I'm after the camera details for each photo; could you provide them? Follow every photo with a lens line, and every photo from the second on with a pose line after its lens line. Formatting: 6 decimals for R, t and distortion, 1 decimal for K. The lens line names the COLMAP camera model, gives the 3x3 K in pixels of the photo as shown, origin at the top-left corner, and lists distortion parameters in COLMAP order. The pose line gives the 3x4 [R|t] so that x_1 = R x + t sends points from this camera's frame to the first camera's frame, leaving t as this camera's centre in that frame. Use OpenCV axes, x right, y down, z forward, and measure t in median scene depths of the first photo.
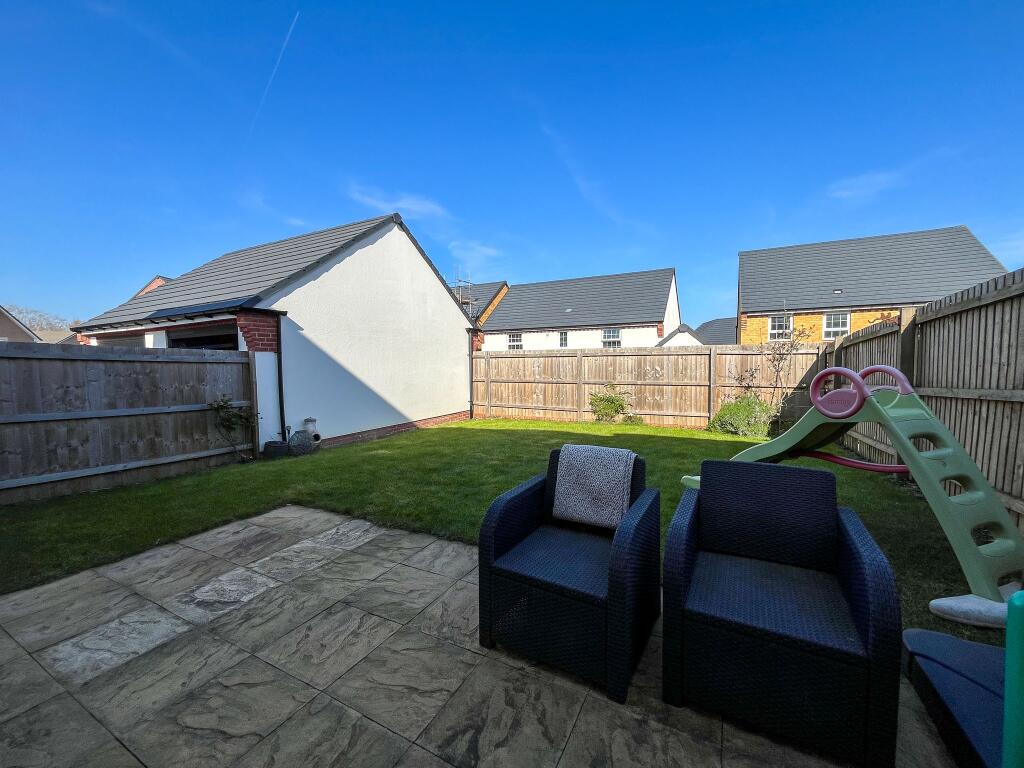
lens RADIAL K [[413.5, 0, 509.9], [0, 413.5, 382.4], [0, 0, 1]] dist [0.002071, 0.000125]
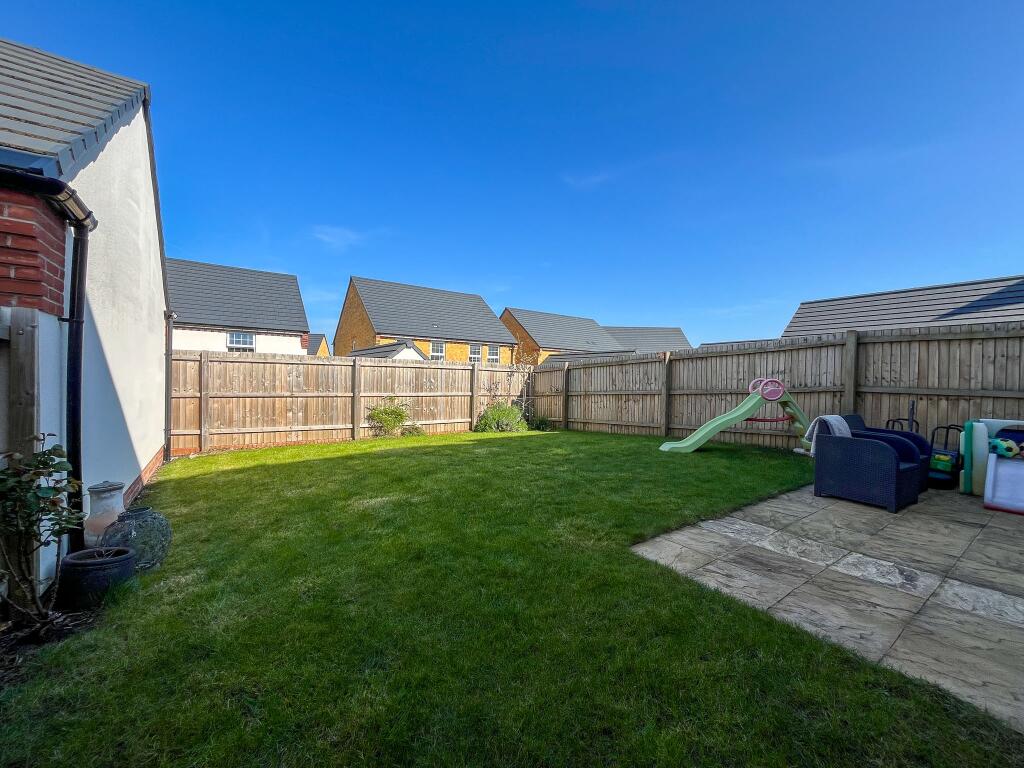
lens RADIAL K [[413.5, 0, 510.3], [0, 413.5, 389.5], [0, 0, 1]] dist [0.002071, 0.000125]
pose [[0.443625, -0.001672, 0.896211, -1.549564], [0.022313, 0.999709, -0.009180, 0.008567], [-0.895935, 0.024070, 0.443533, 1.018735]]
